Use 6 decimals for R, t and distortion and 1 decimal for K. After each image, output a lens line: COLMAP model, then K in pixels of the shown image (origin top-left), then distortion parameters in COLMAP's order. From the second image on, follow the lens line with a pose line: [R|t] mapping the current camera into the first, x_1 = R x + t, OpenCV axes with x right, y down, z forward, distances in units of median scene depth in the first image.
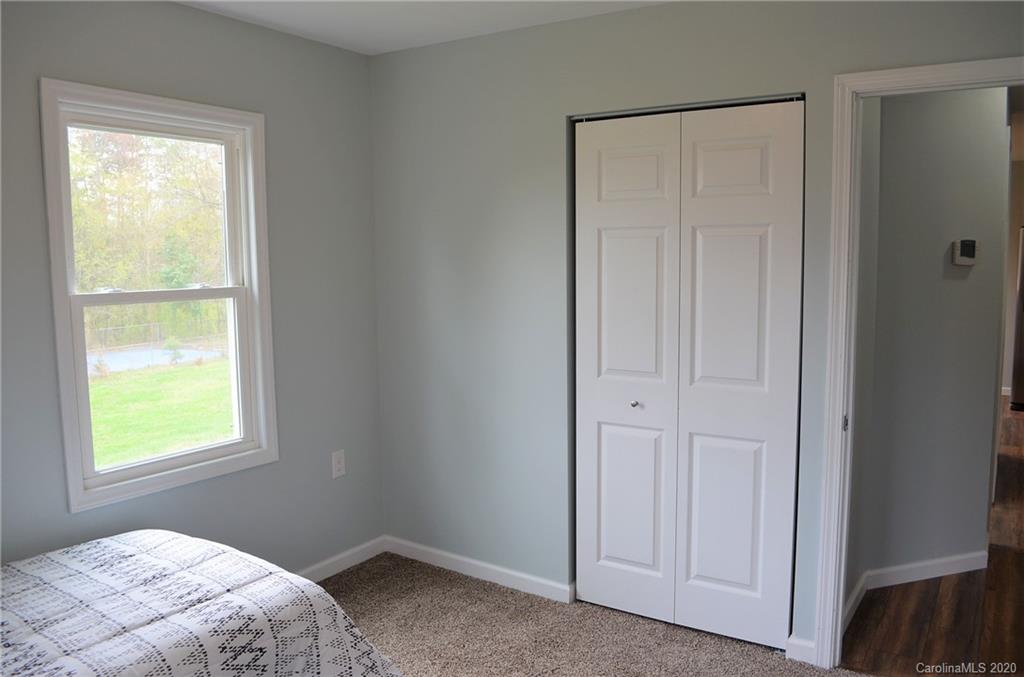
lens RADIAL K [[803.7, 0, 518.6], [0, 803.7, 338.6], [0, 0, 1]] dist [-0.078690, 0.005983]
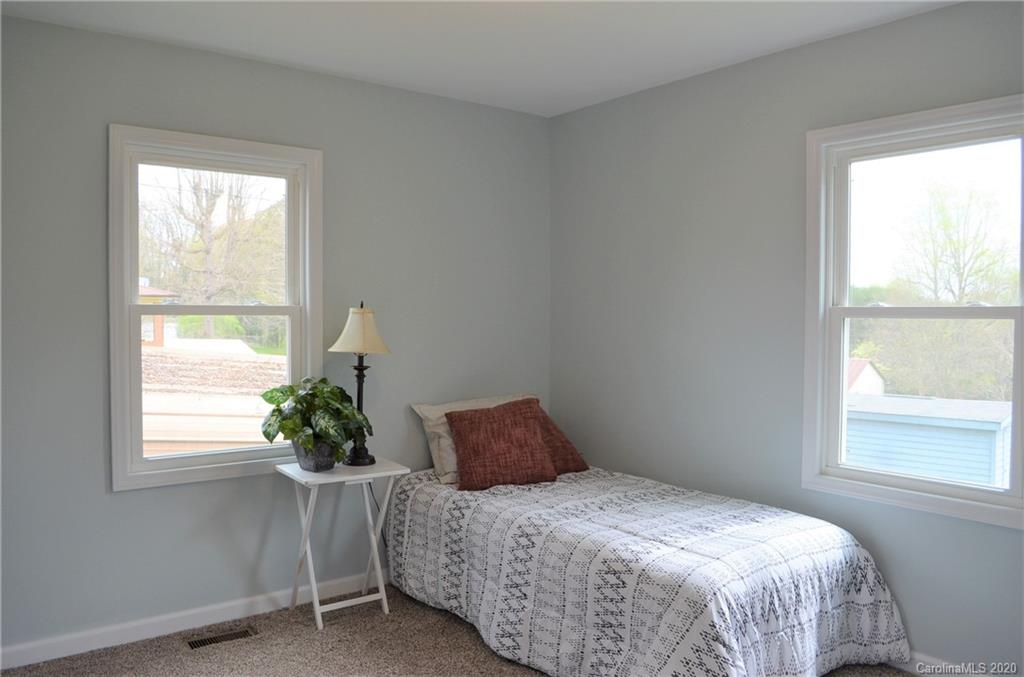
lens RADIAL K [[803.7, 0, 518.6], [0, 803.7, 338.6], [0, 0, 1]] dist [-0.078690, 0.005983]
pose [[-0.324673, 0.041450, -0.944918, 0.715428], [-0.092095, 0.992907, 0.075199, -0.054945], [0.941332, 0.111437, -0.318553, 0.949829]]
